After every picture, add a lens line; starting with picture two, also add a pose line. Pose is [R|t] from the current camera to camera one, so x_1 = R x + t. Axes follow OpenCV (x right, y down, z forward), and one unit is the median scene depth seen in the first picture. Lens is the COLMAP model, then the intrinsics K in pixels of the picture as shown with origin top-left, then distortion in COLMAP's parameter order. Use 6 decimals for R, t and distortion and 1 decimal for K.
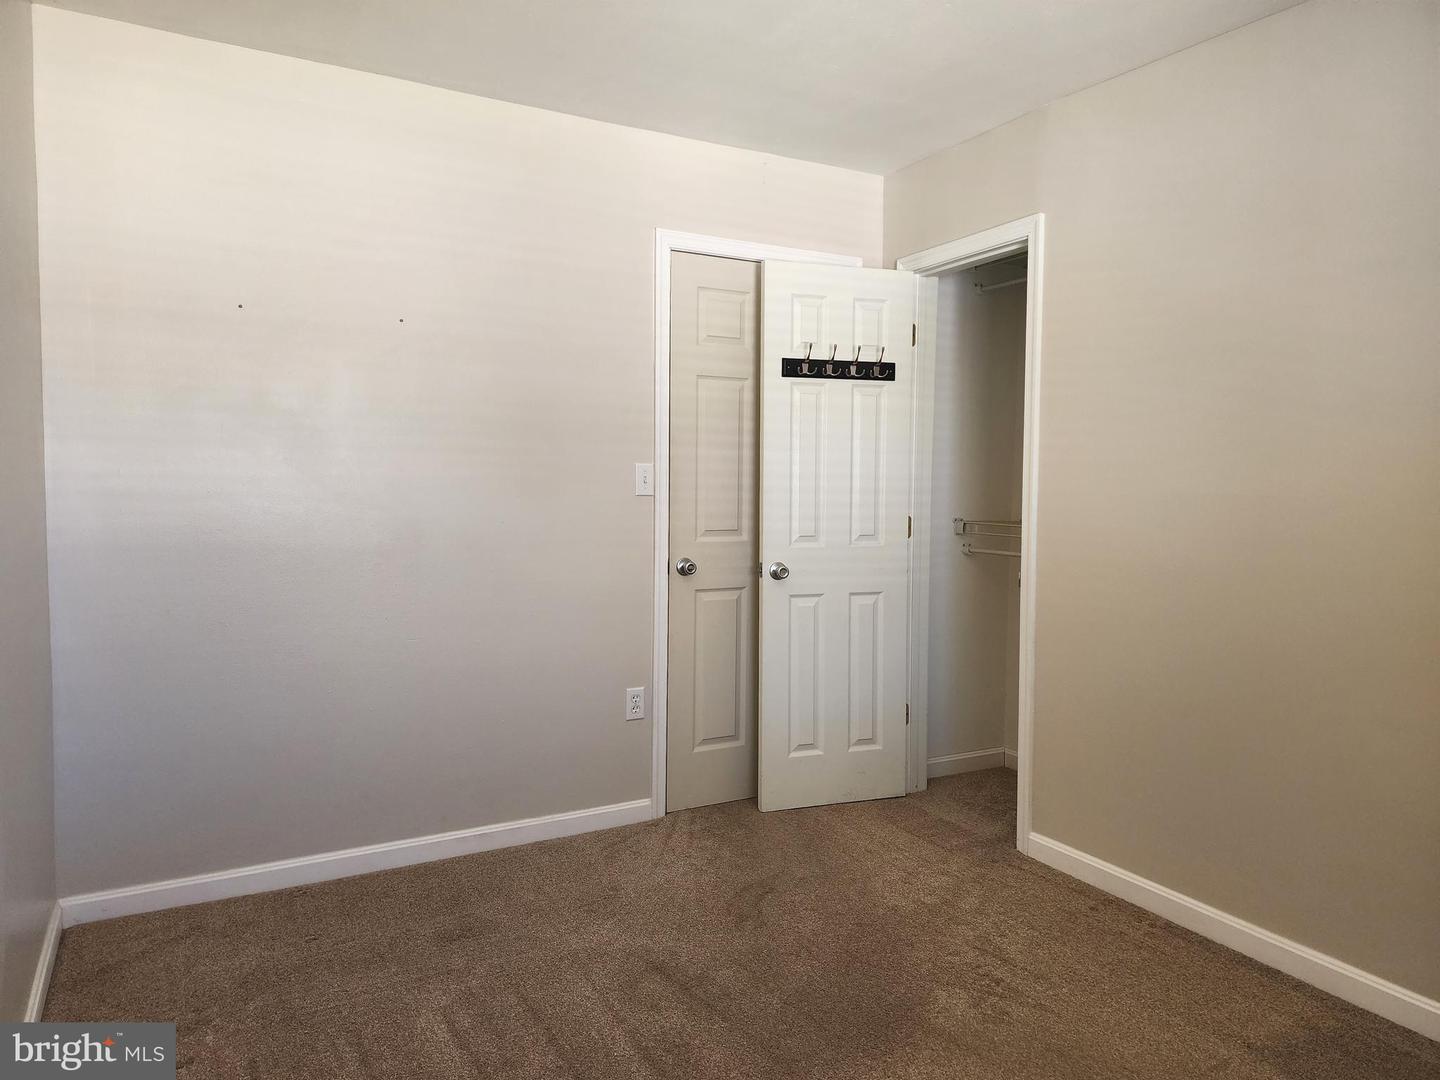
lens RADIAL K [[967.1, 0, 720.7], [0, 967.1, 534.4], [0, 0, 1]] dist [0.100502, -0.096704]
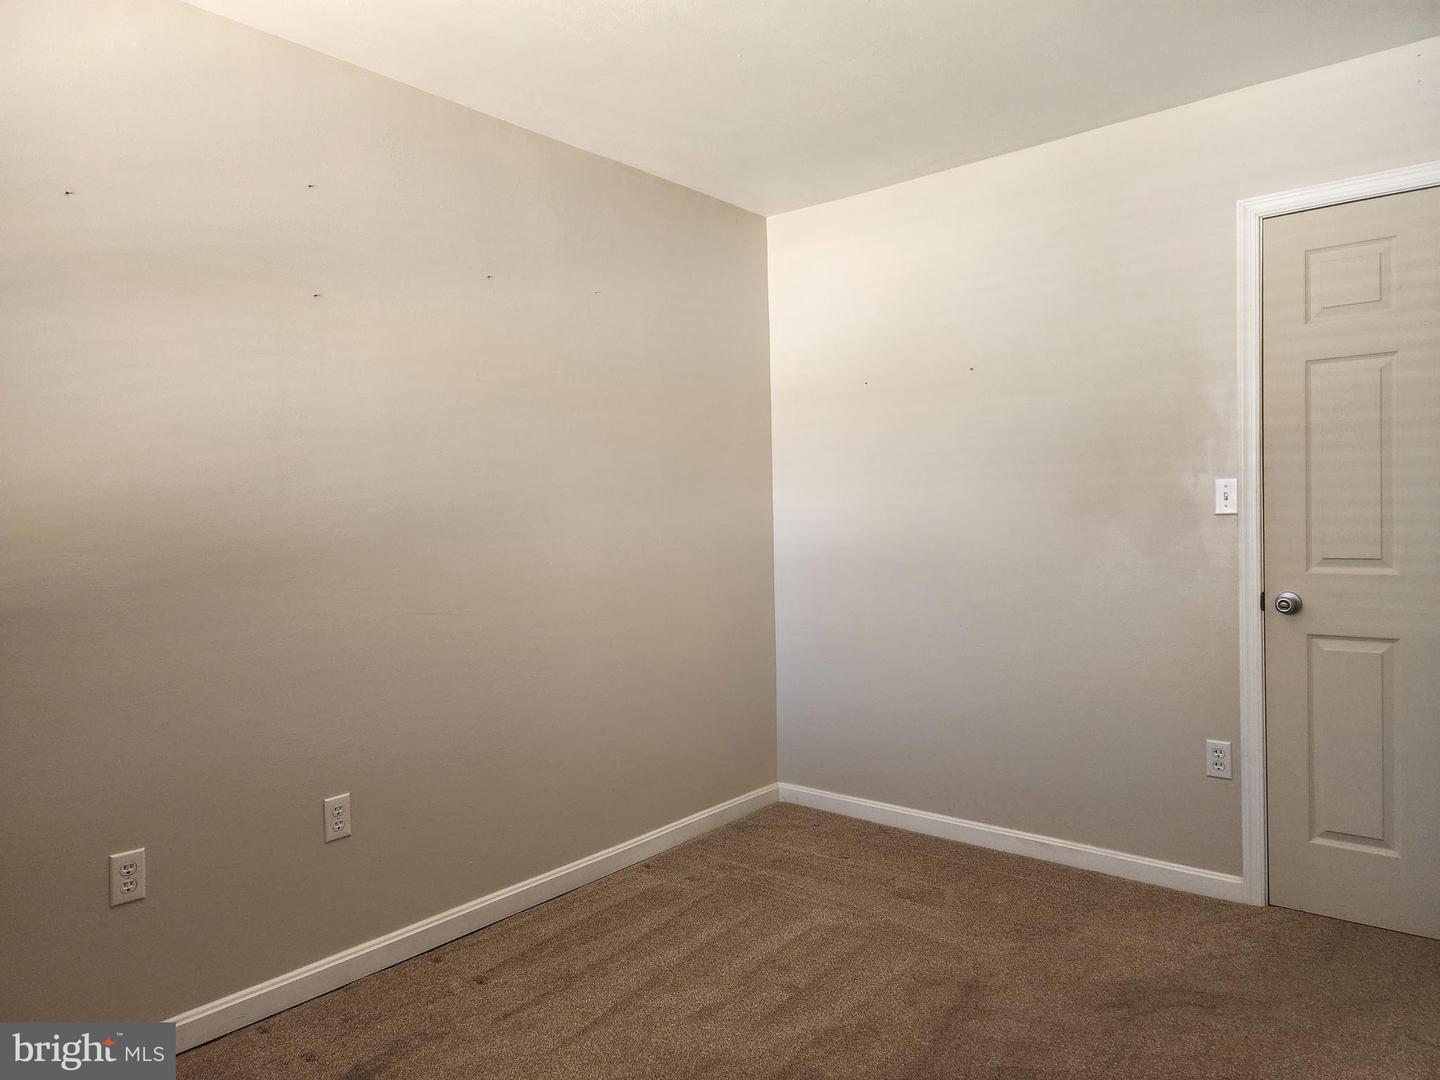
lens RADIAL K [[967.1, 0, 720.7], [0, 967.1, 534.4], [0, 0, 1]] dist [0.100502, -0.096704]
pose [[0.364875, 0.004221, -0.931047, 0.560763], [-0.020394, 0.999786, -0.003460, -0.011270], [0.930833, 0.020250, 0.364883, 0.271420]]
